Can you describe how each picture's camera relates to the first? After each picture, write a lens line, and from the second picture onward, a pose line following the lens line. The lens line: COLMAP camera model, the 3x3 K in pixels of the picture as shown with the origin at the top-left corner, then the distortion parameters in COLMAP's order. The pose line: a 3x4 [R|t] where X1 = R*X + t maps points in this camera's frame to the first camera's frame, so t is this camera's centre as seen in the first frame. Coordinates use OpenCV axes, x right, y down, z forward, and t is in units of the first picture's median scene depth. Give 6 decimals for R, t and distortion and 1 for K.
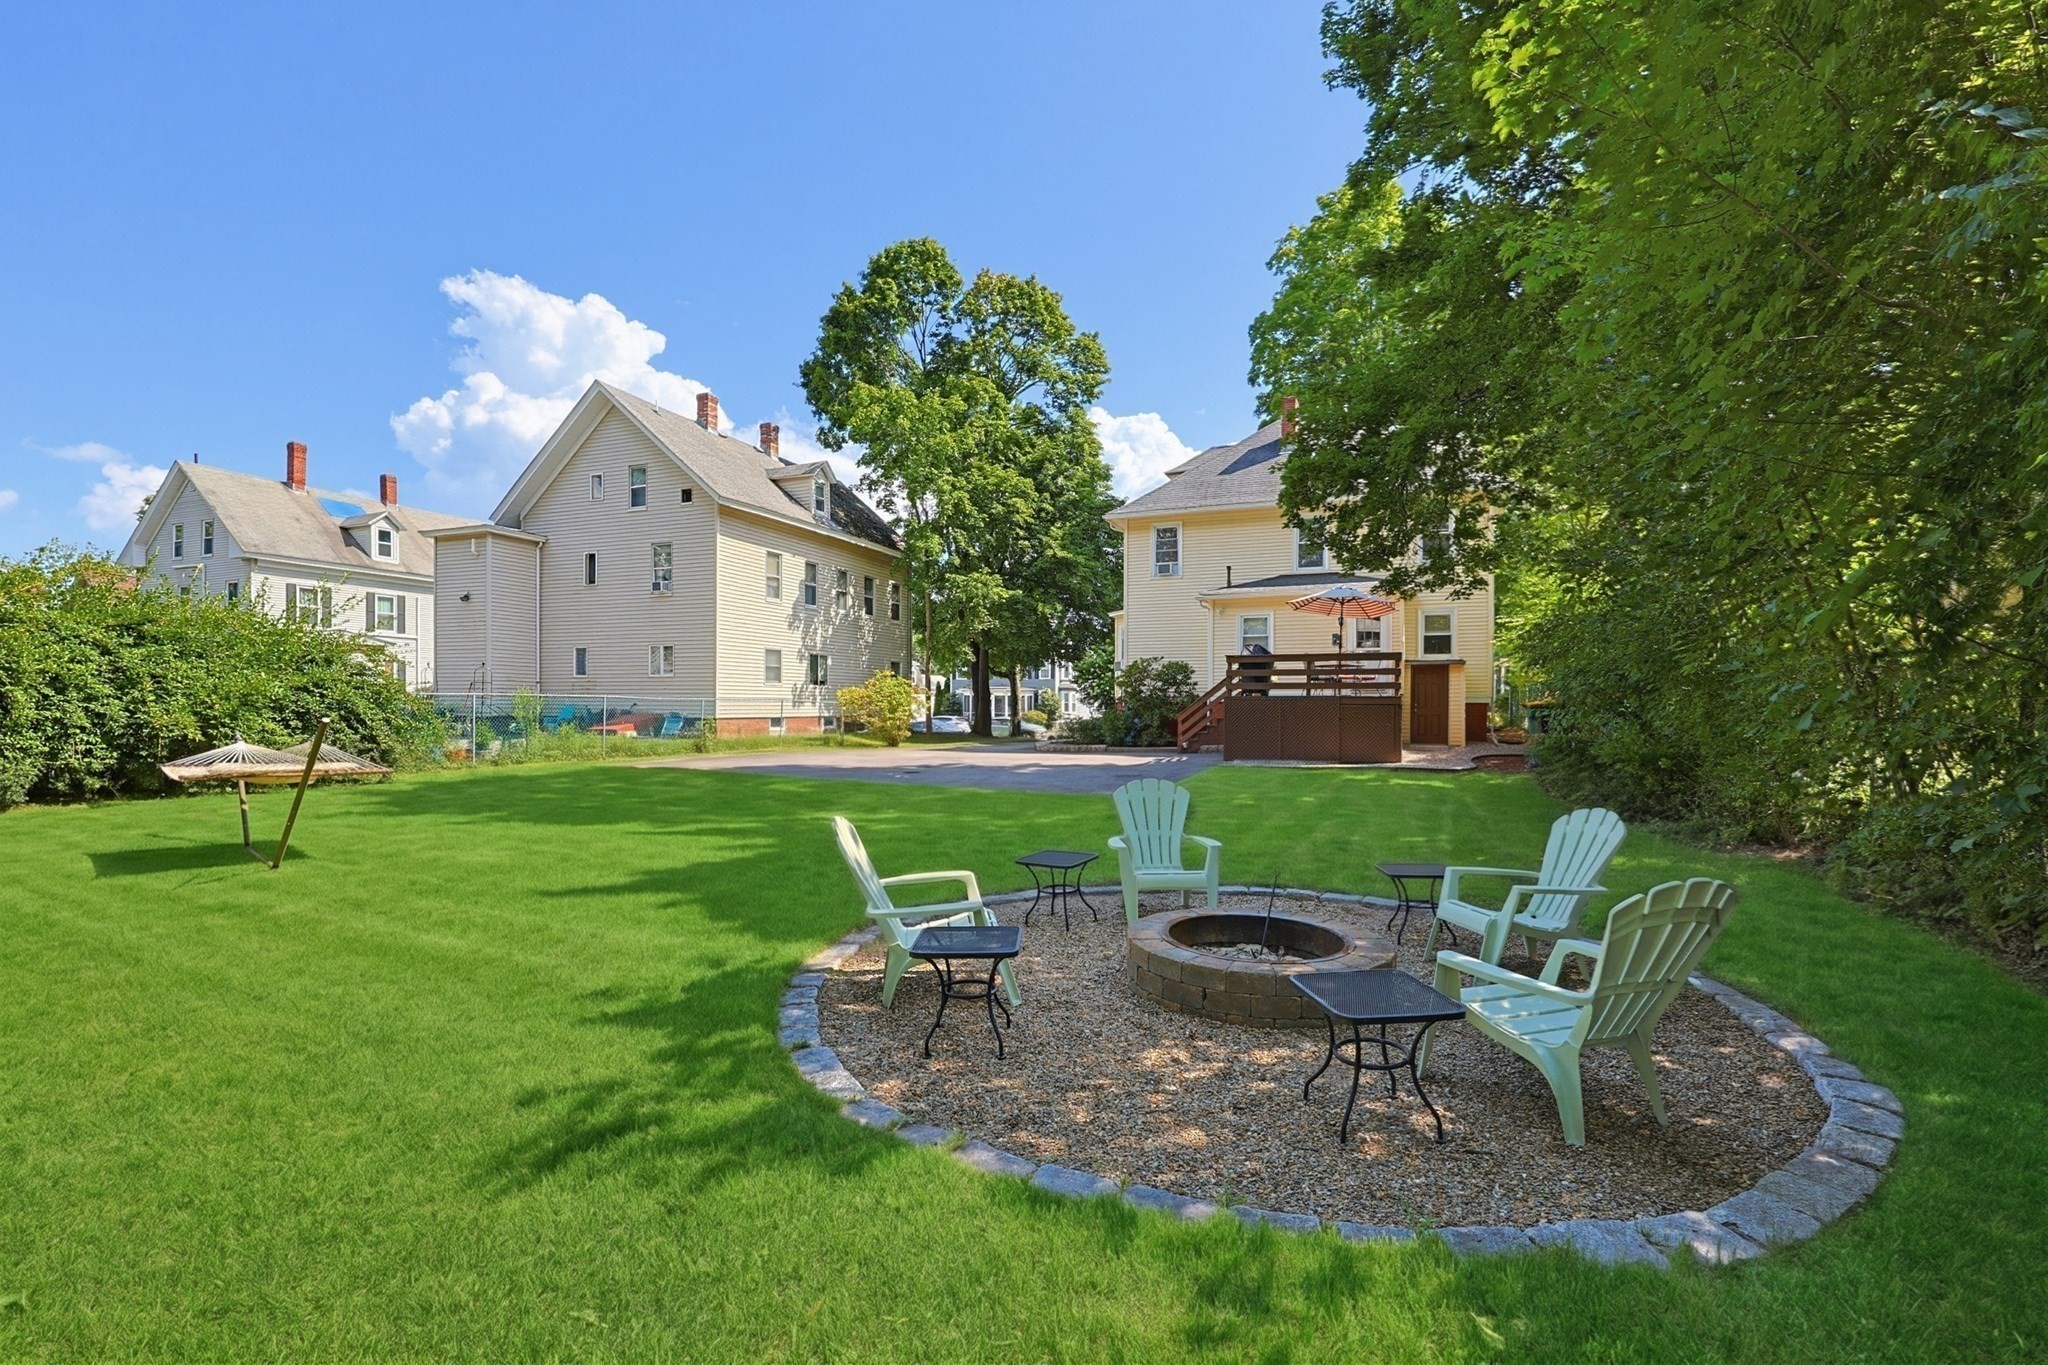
lens RADIAL K [[885.7, 0, 1028.1], [0, 885.7, 696.3], [0, 0, 1]] dist [-0.002411, -0.000187]
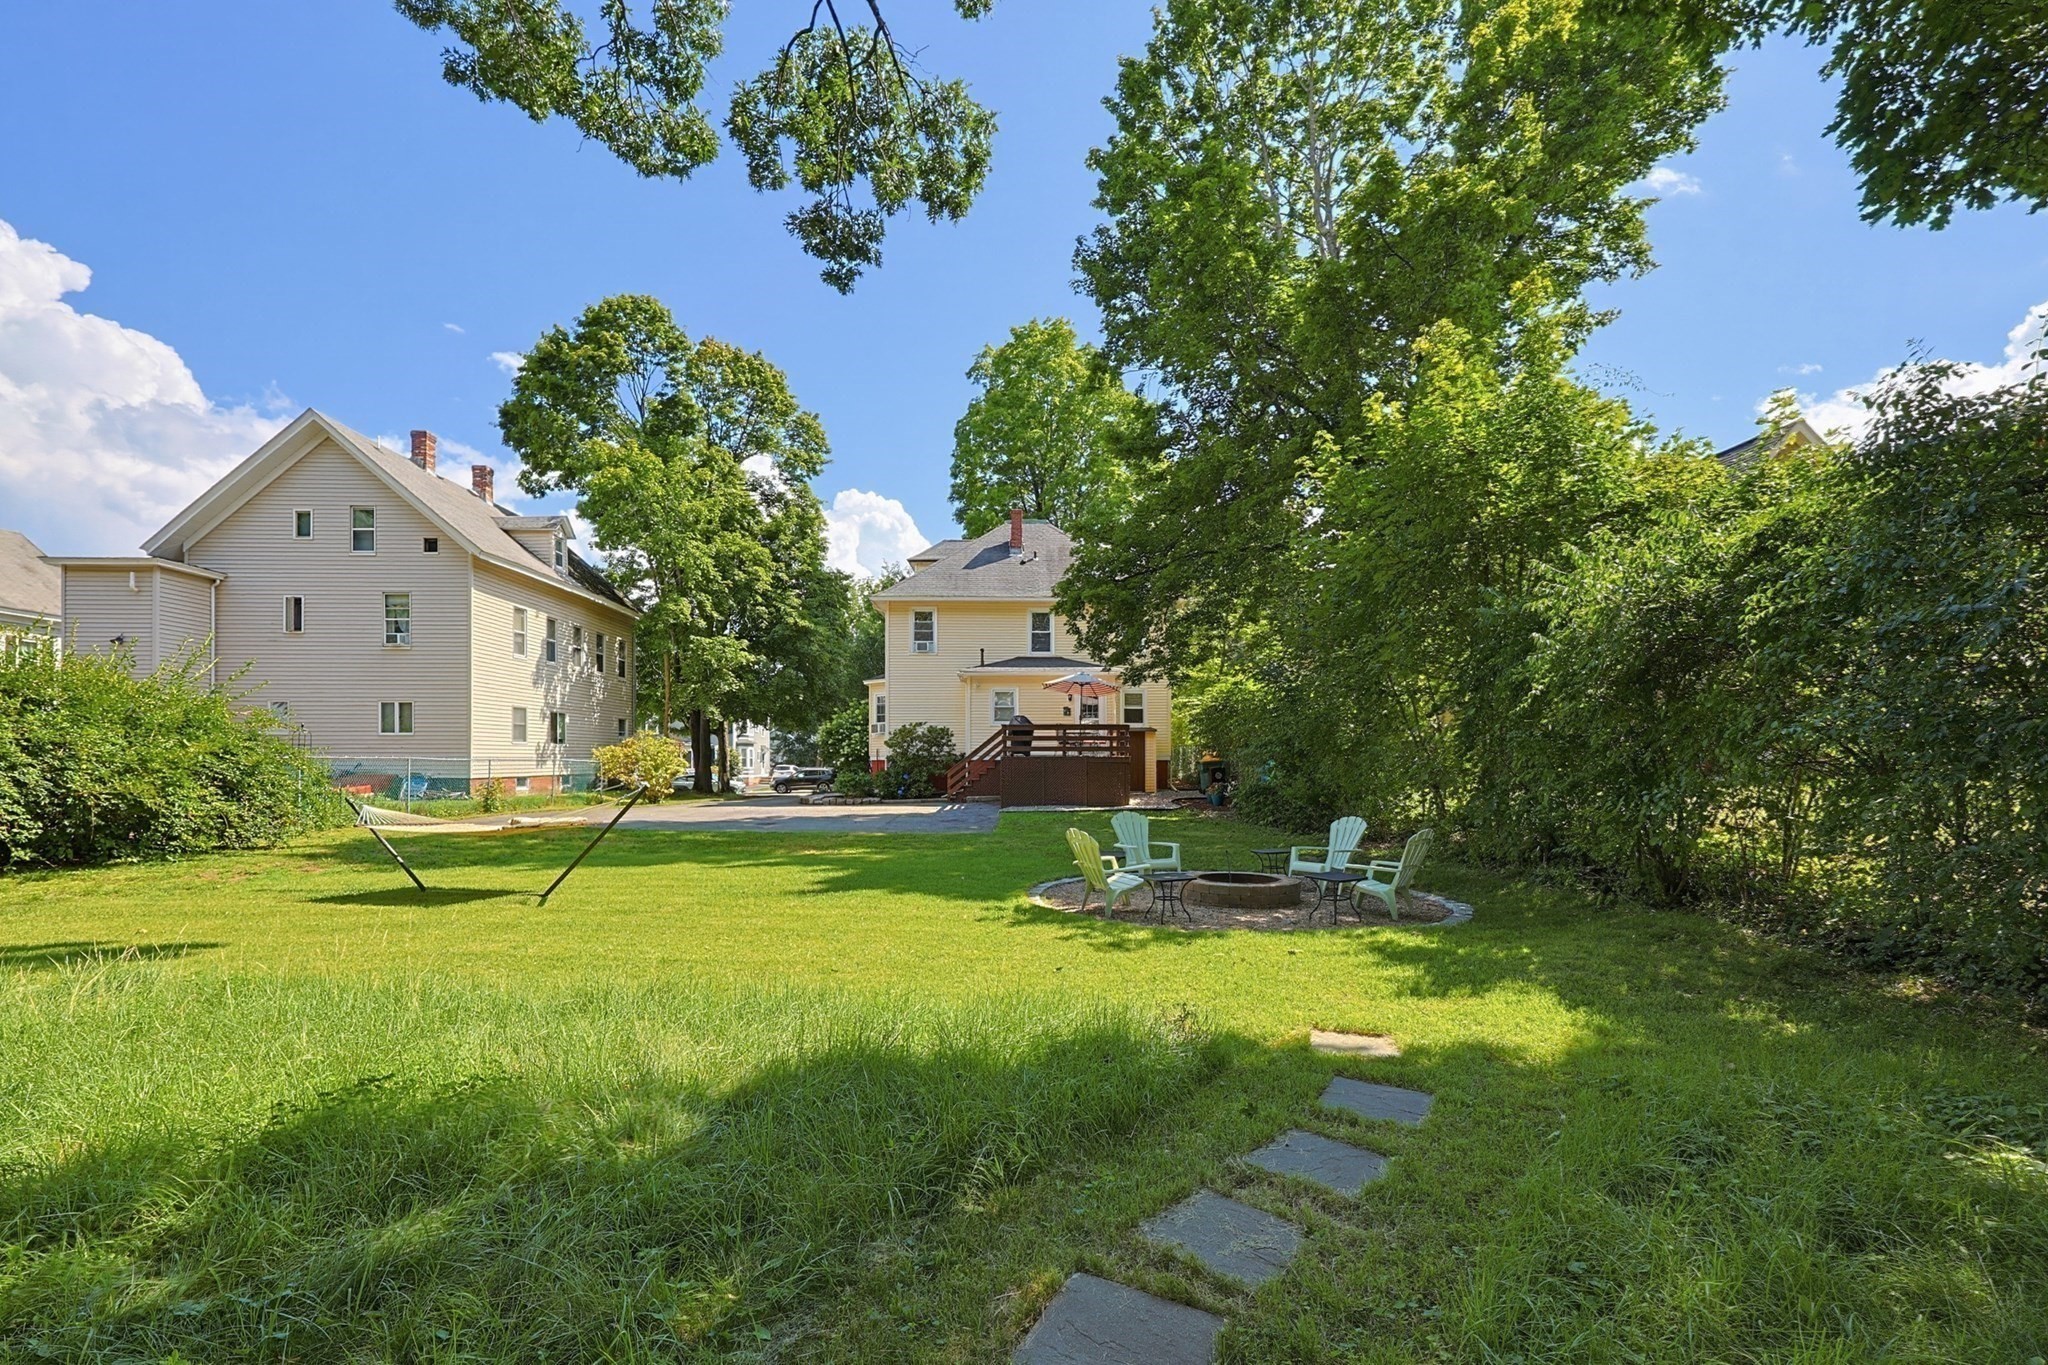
lens RADIAL K [[885.0, 0, 1020.9], [0, 885.0, 743.8], [0, 0, 1]] dist [-0.001780, -0.000402]
pose [[0.923553, 0.003570, 0.383453, -0.144419], [-0.000900, 0.999974, -0.007144, -0.005797], [-0.383469, 0.006253, 0.923533, -0.108496]]
